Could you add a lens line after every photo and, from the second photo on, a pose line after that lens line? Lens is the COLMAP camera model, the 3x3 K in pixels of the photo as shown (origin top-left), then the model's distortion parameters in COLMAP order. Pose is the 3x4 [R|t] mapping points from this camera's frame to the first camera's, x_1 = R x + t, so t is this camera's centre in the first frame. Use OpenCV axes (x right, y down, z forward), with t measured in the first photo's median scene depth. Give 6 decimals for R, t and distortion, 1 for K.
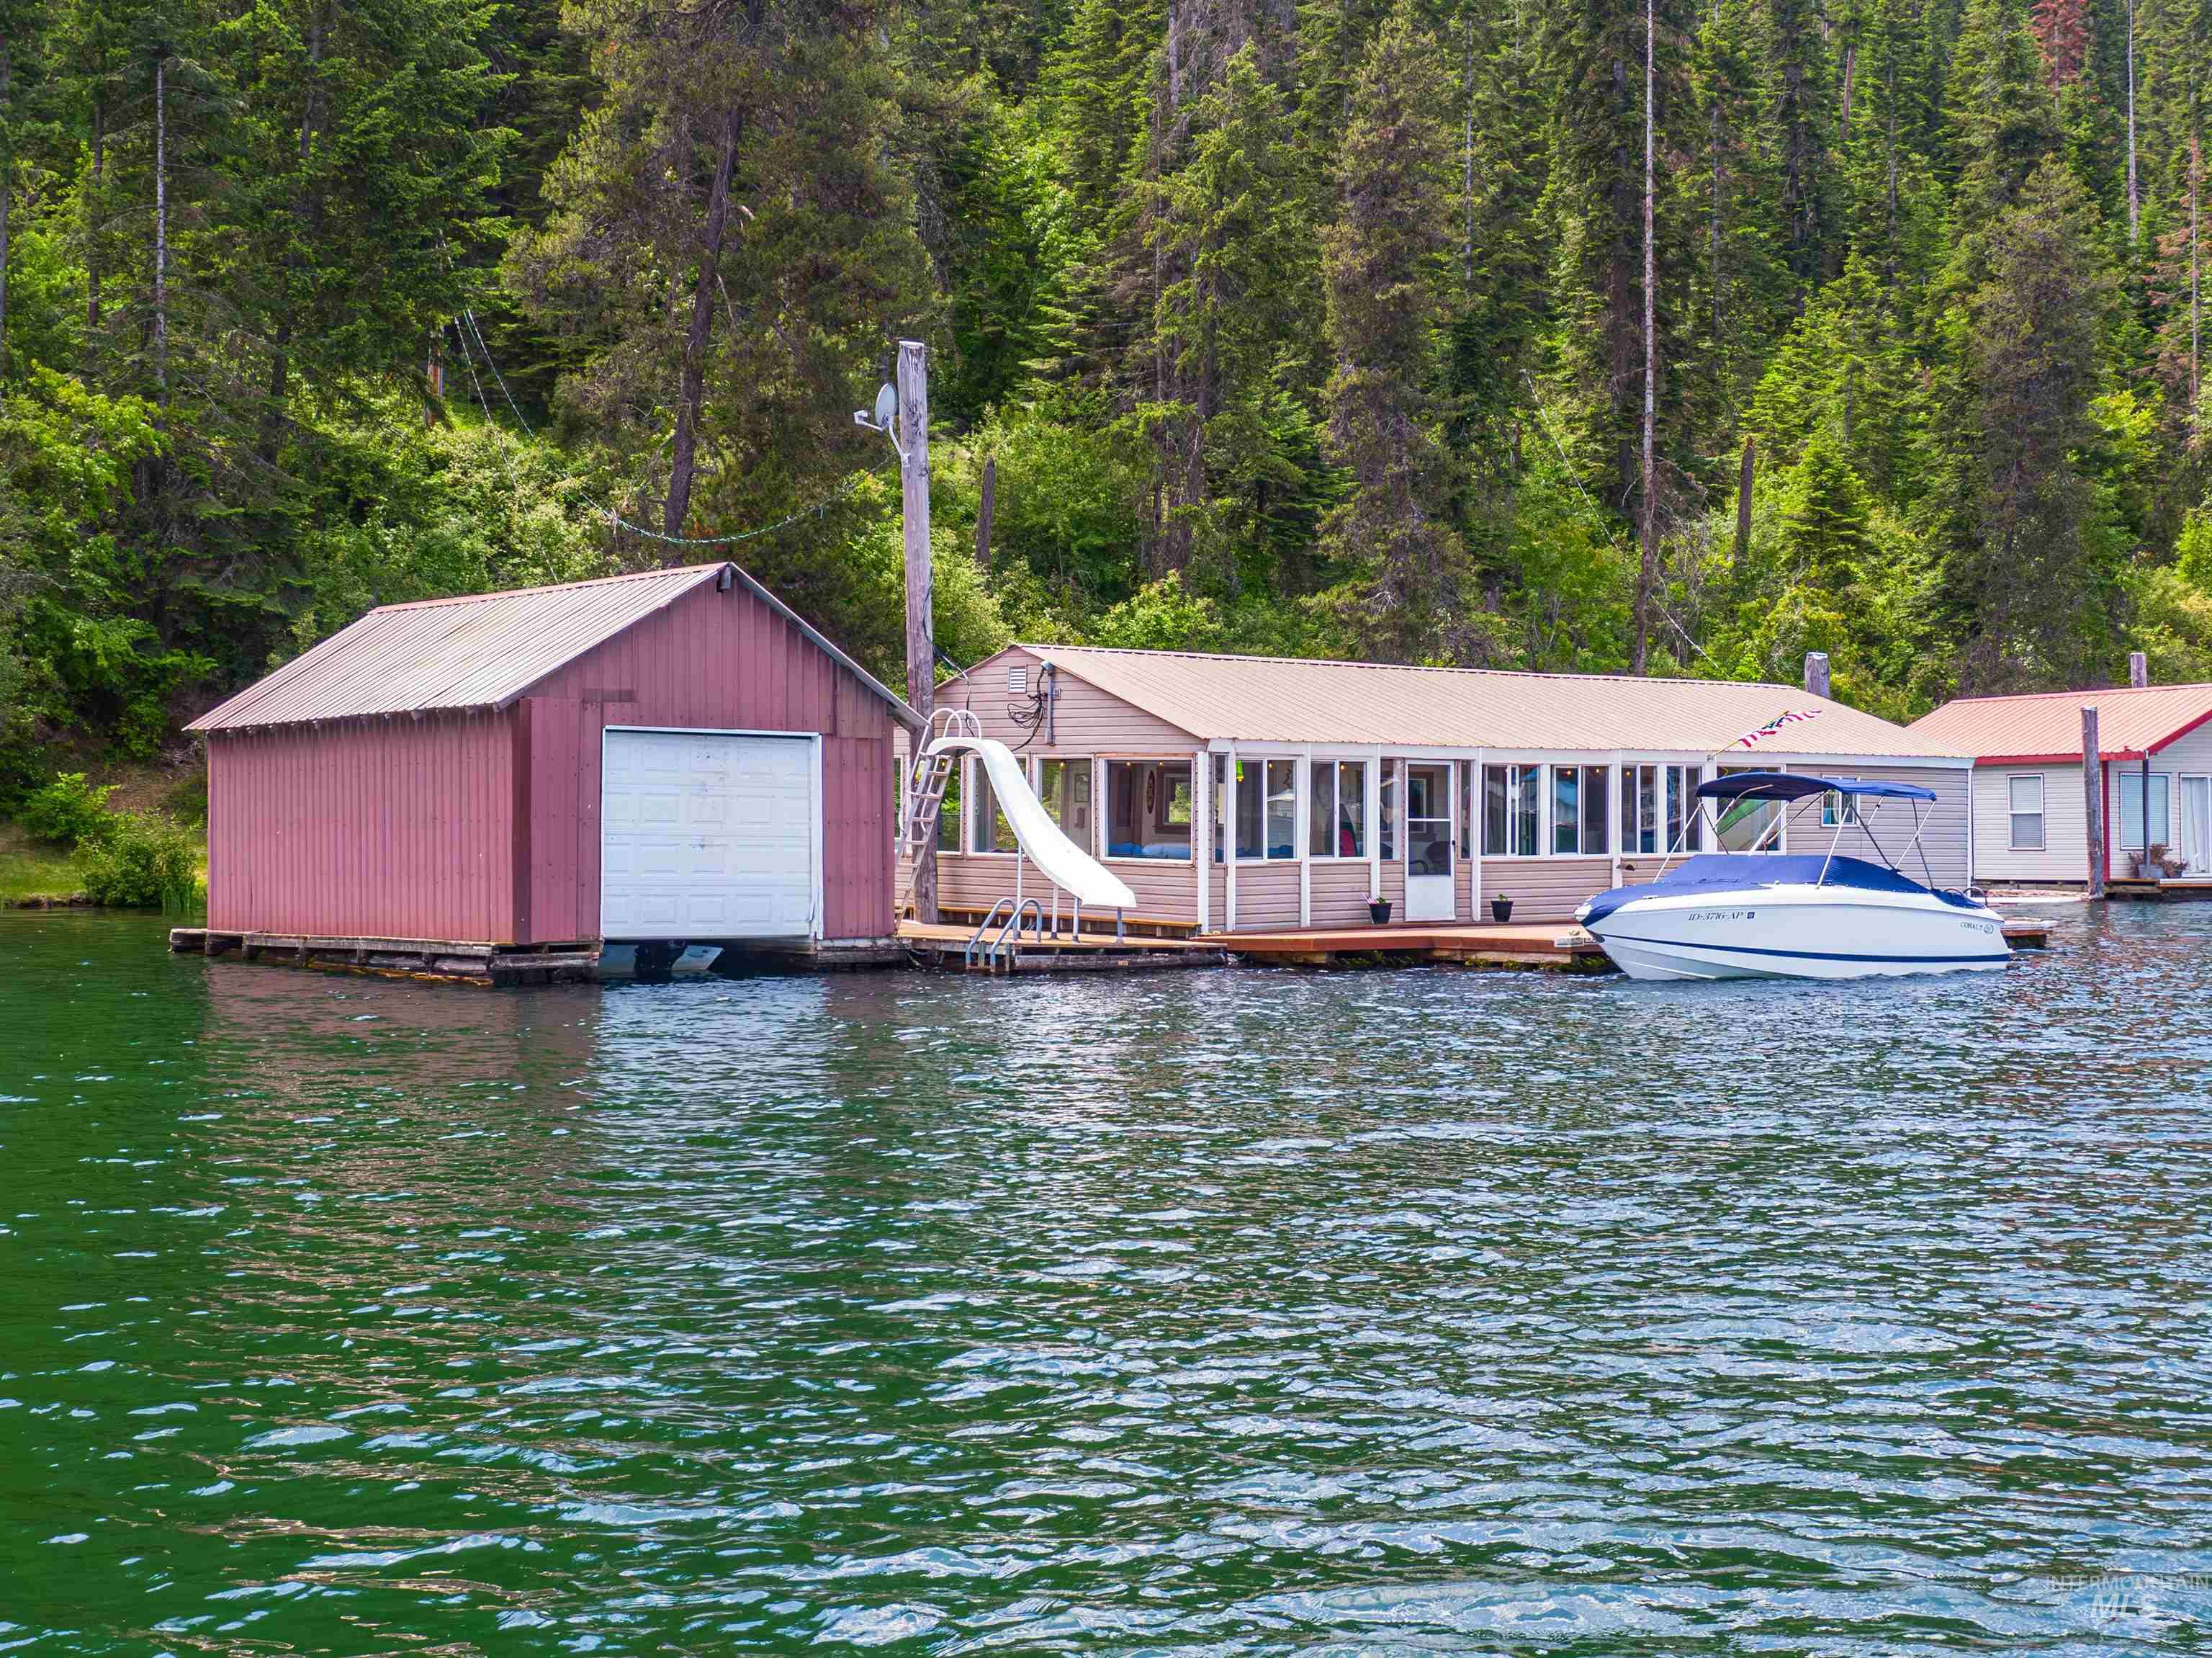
lens RADIAL K [[2981.5, 0, 1110.9], [0, 2981.5, 799.4], [0, 0, 1]] dist [0.066648, -0.290415]
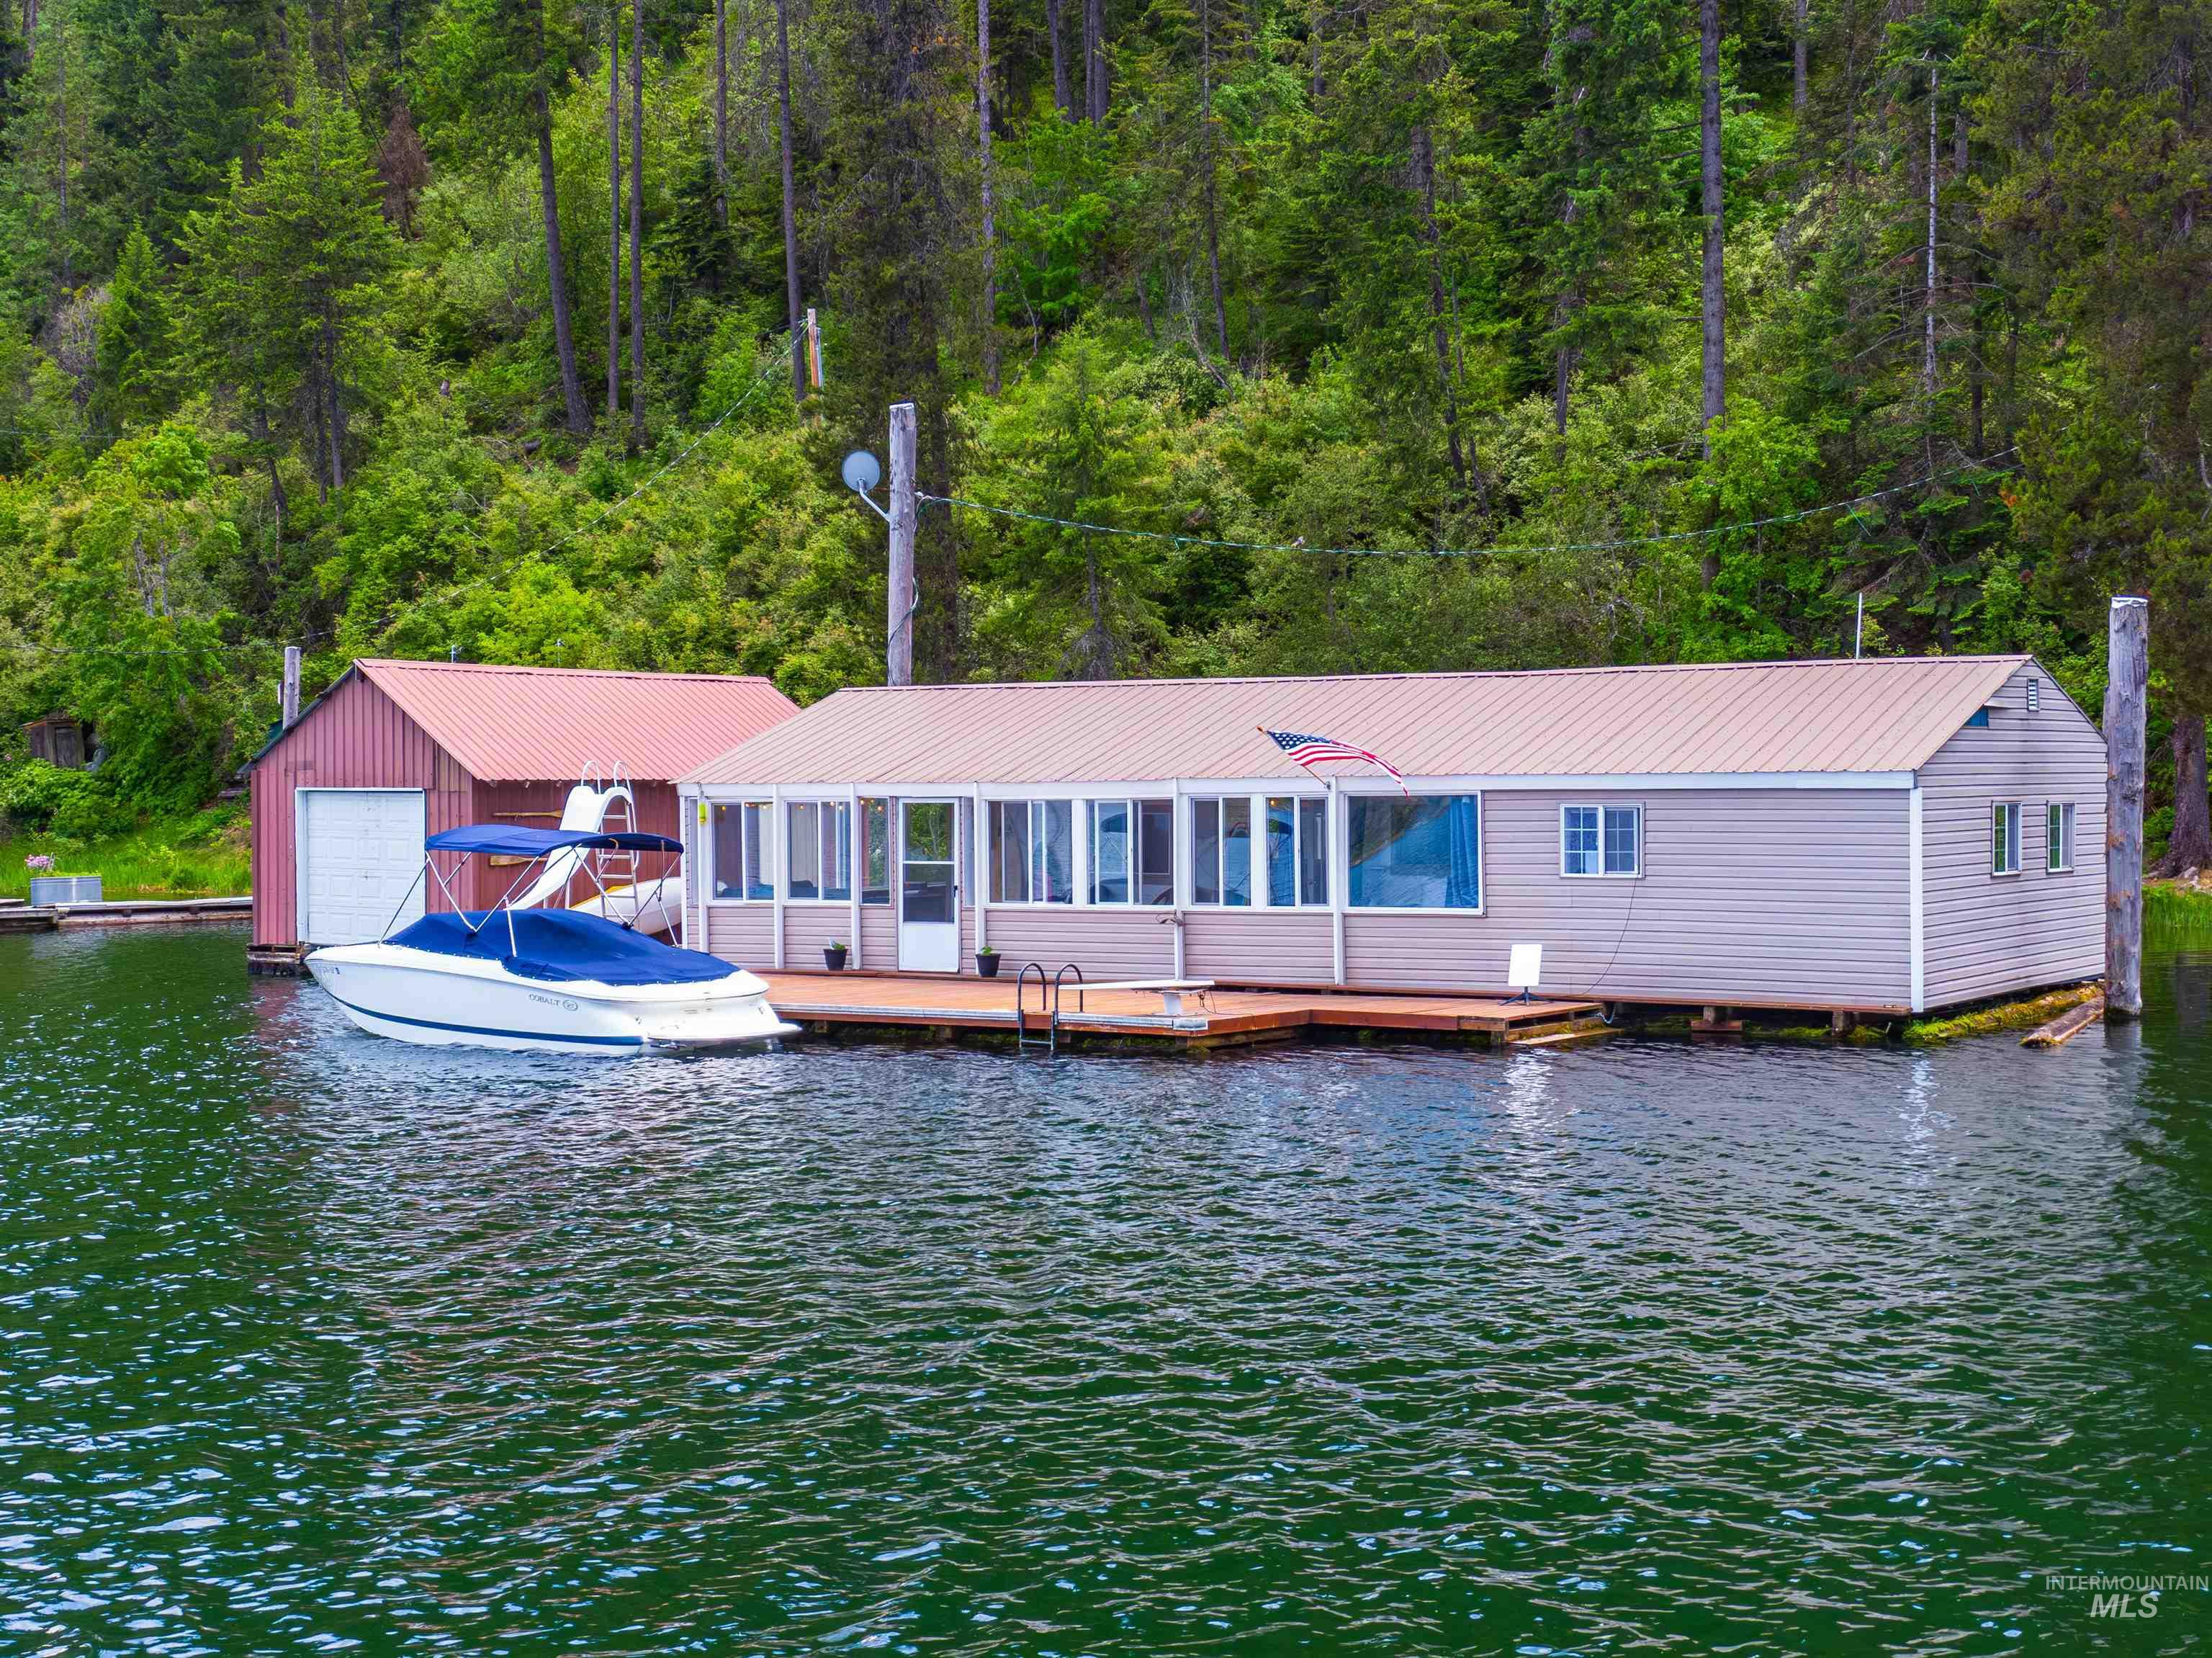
lens RADIAL K [[3115.9, 0, 1106.0], [0, 3115.9, 829.0], [0, 0, 1]] dist [-0.014596, -0.019909]
pose [[0.268961, -0.002256, -0.963148, 1.039967], [0.005024, 0.999987, -0.000940, -0.002321], [0.963138, -0.004586, 0.268969, 0.778492]]
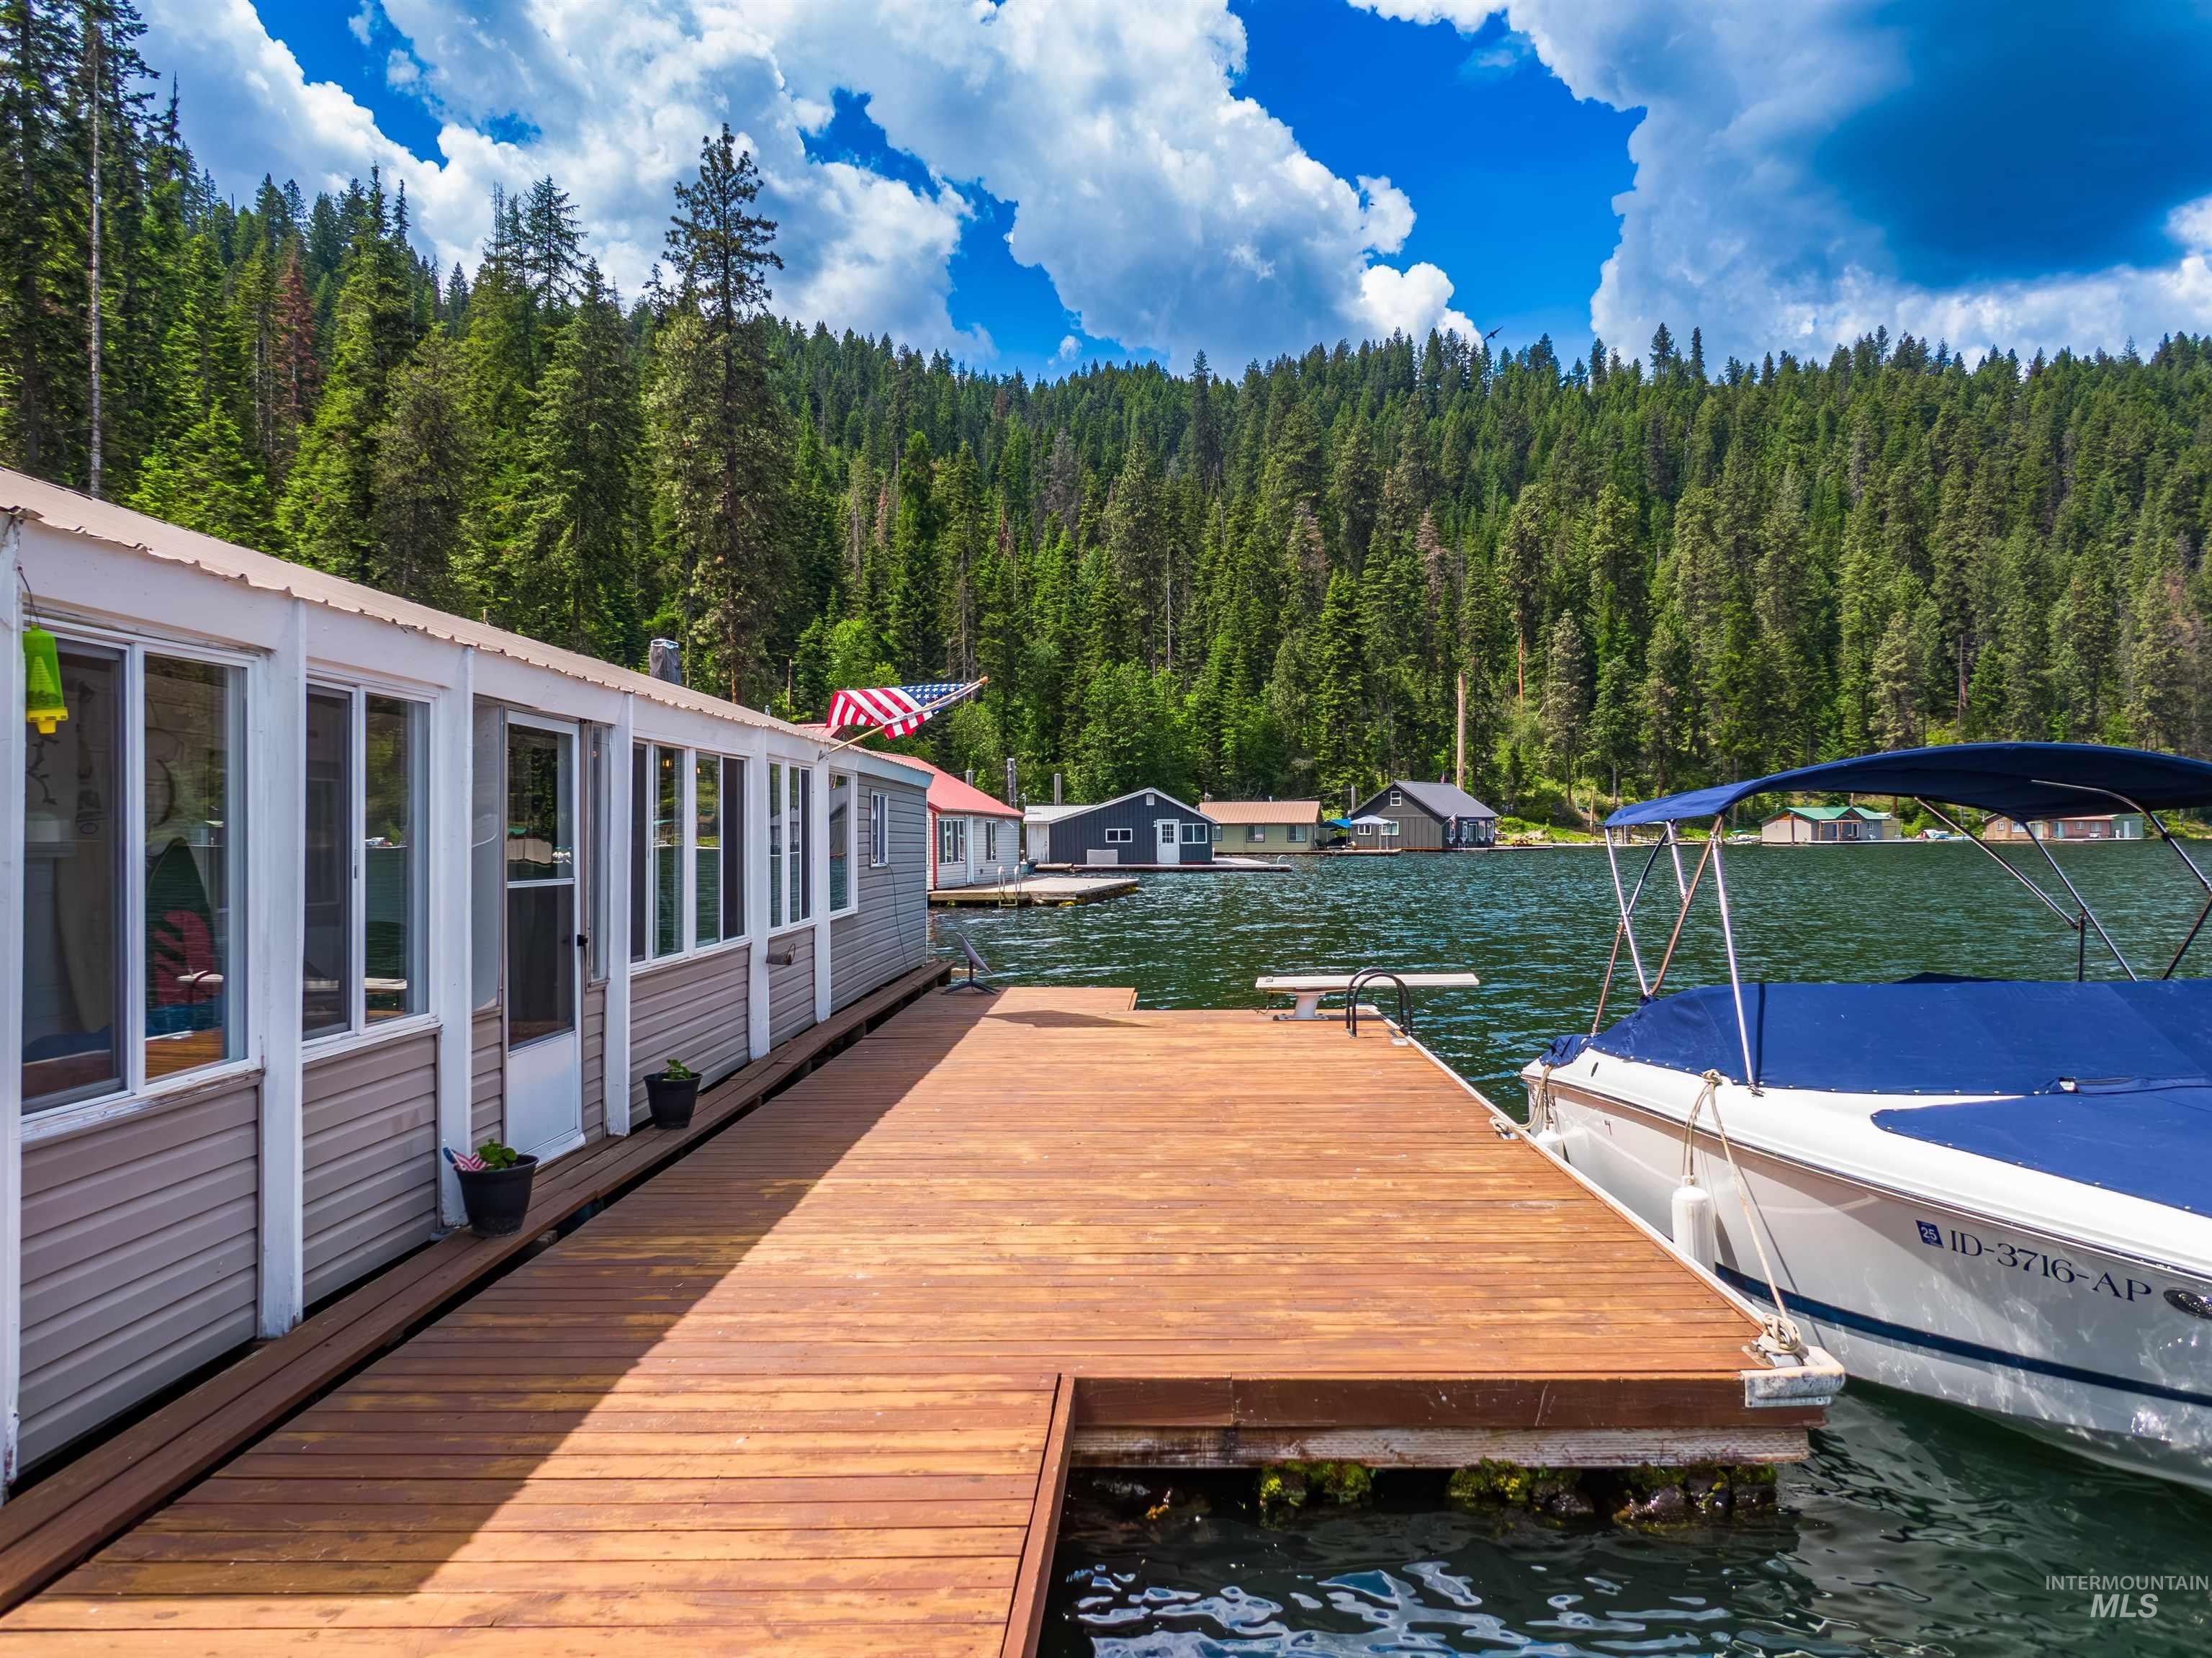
lens RADIAL K [[1569.8, 0, 1122.2], [0, 1569.8, 846.1], [0, 0, 1]] dist [0.001935, -0.012738]
pose [[0.666629, -0.005605, 0.745368, 0.013778], [-0.001645, 0.999958, 0.008990, 0.000925], [-0.745388, -0.007219, 0.666592, 0.809545]]
